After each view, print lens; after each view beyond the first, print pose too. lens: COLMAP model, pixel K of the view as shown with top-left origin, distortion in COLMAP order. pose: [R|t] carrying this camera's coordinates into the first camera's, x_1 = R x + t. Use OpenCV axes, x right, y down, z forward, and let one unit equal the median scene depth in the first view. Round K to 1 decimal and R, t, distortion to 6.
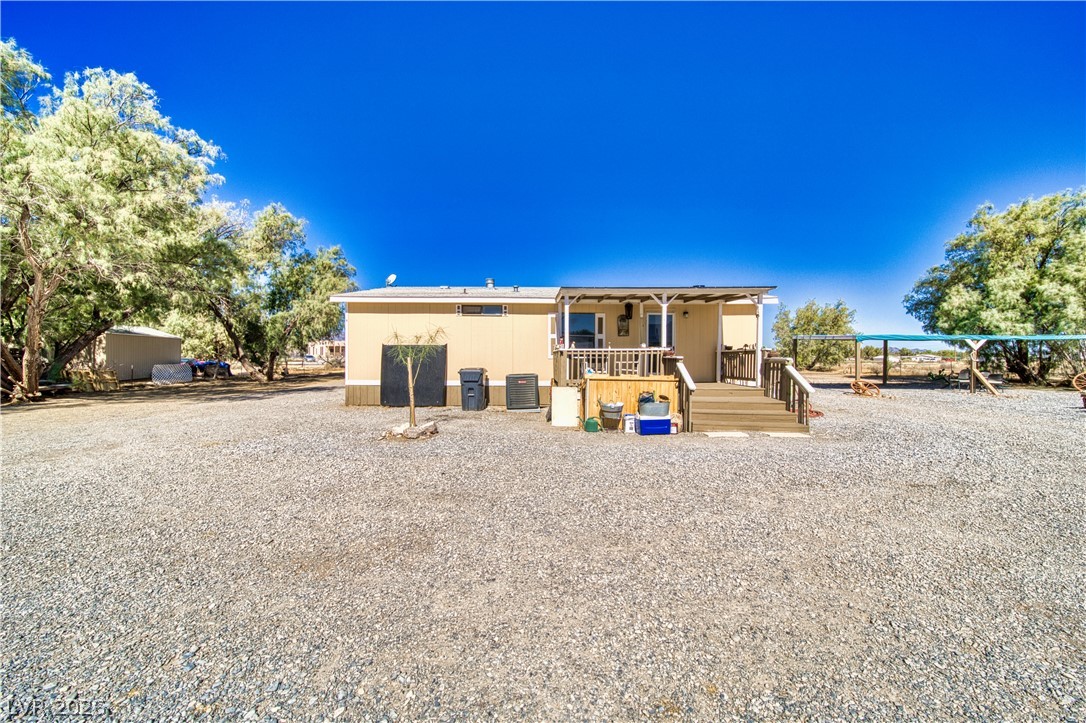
lens RADIAL K [[383.4, 0, 539.9], [0, 383.4, 372.3], [0, 0, 1]] dist [-0.010821, 0.000014]
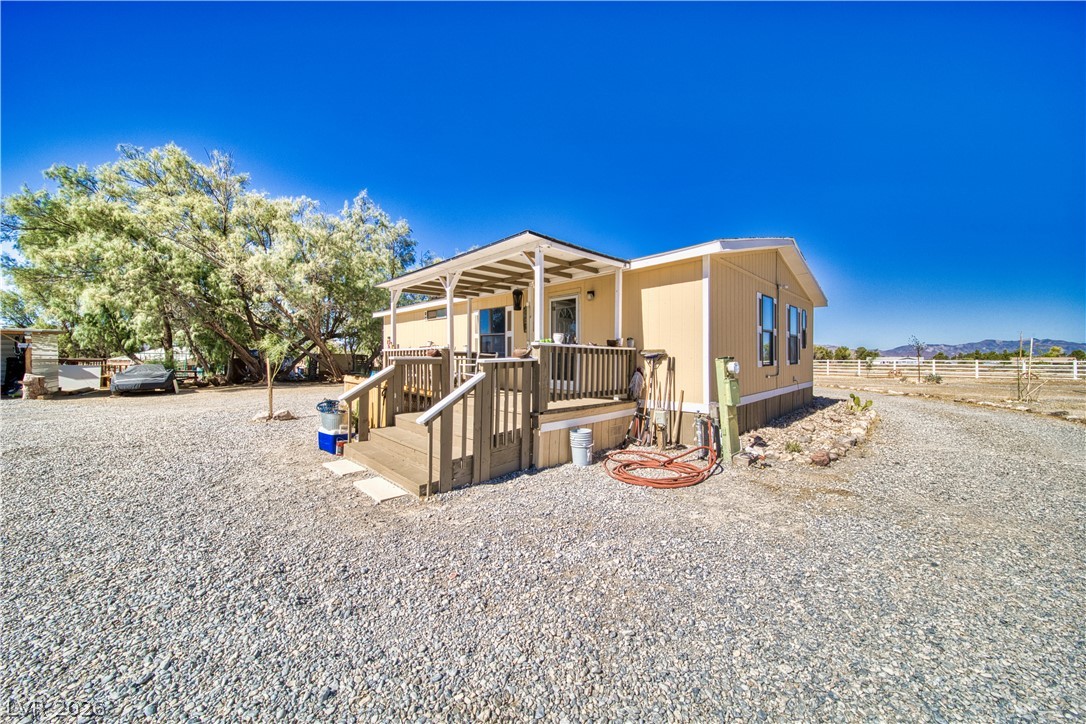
lens RADIAL K [[383.4, 0, 547.1], [0, 383.4, 361.1], [0, 0, 1]] dist [-0.010821, 0.000014]
pose [[0.720272, 0.005310, -0.693671, 0.771165], [-0.032380, 0.999138, -0.025973, -0.014172], [0.692935, 0.041169, 0.719824, 0.441218]]
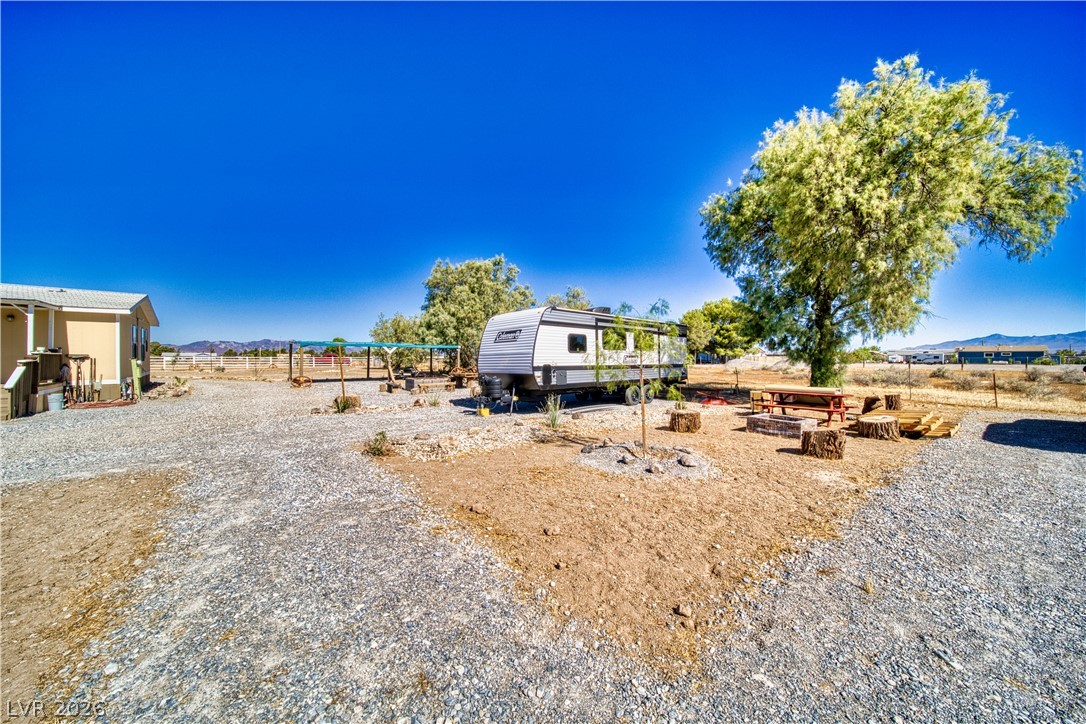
lens RADIAL K [[383.4, 0, 545.1], [0, 383.4, 359.9], [0, 0, 1]] dist [-0.010821, 0.000014]
pose [[0.747127, -0.002796, 0.664675, 0.770211], [0.025227, 0.999390, -0.024153, 0.024385], [-0.664202, 0.034814, 0.746742, -0.741712]]
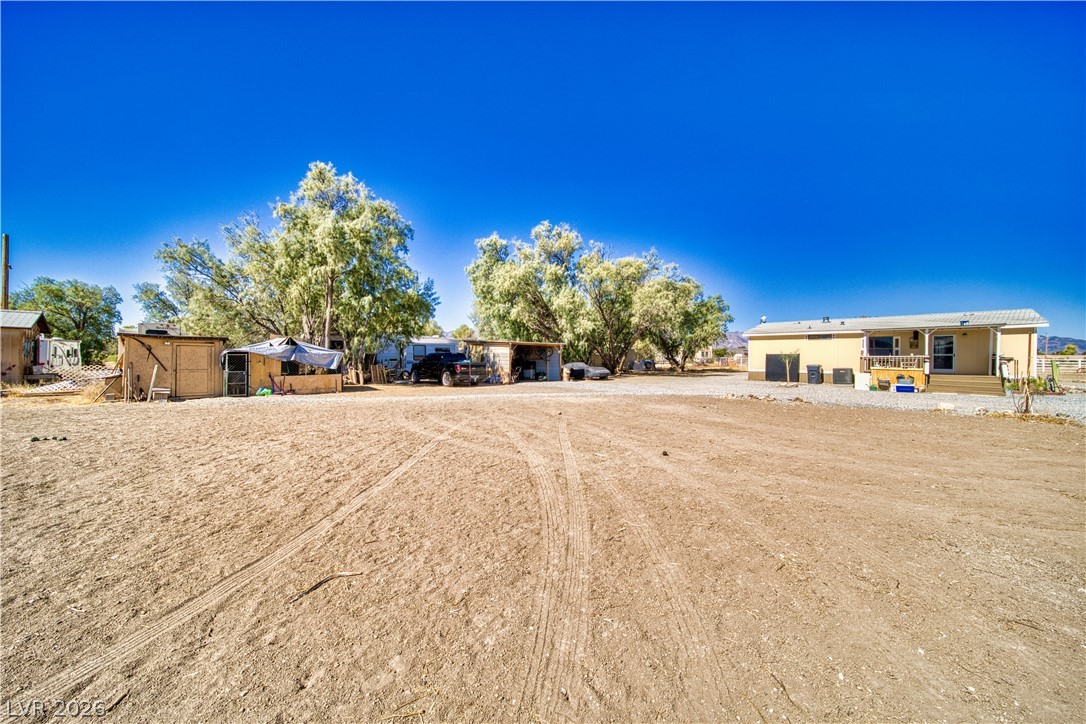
lens RADIAL K [[383.4, 0, 541.6], [0, 383.4, 361.6], [0, 0, 1]] dist [-0.010821, 0.000014]
pose [[0.711302, 0.010176, -0.702813, 0.220457], [-0.032426, 0.999306, -0.018348, 0.056310], [0.702138, 0.035841, 0.711138, -1.468752]]
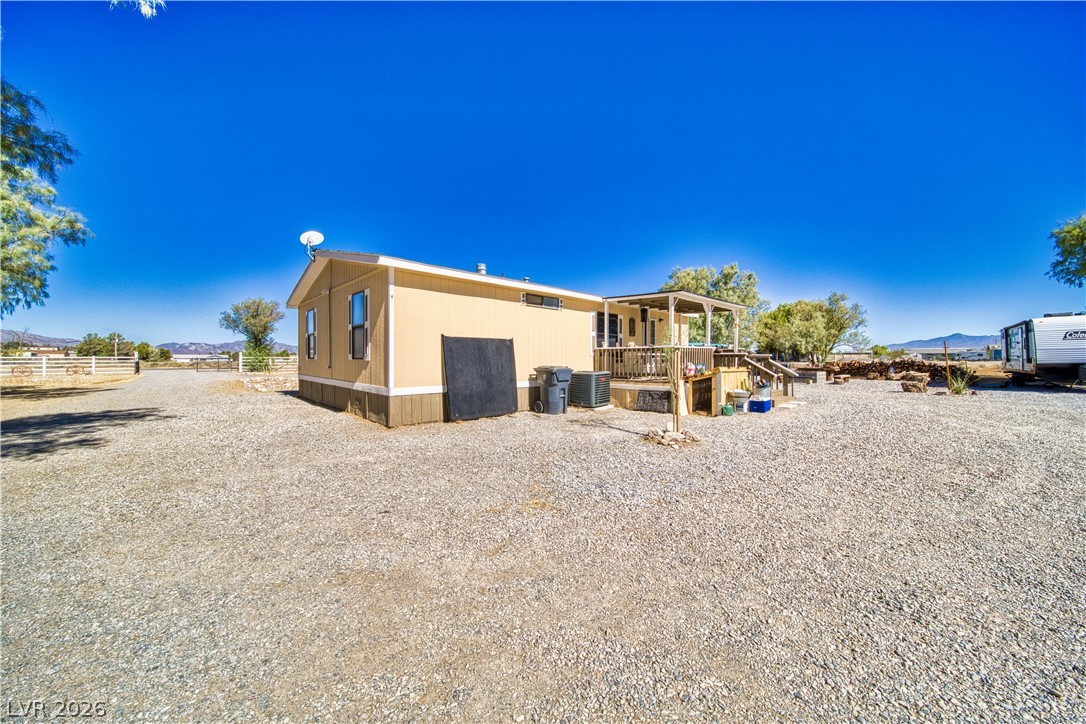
lens RADIAL K [[383.4, 0, 536.1], [0, 383.4, 360.5], [0, 0, 1]] dist [-0.010821, 0.000014]
pose [[0.722409, -0.006806, 0.691432, -0.762391], [0.031464, 0.999239, -0.023038, -0.004056], [-0.690749, 0.038399, 0.722074, 0.356645]]
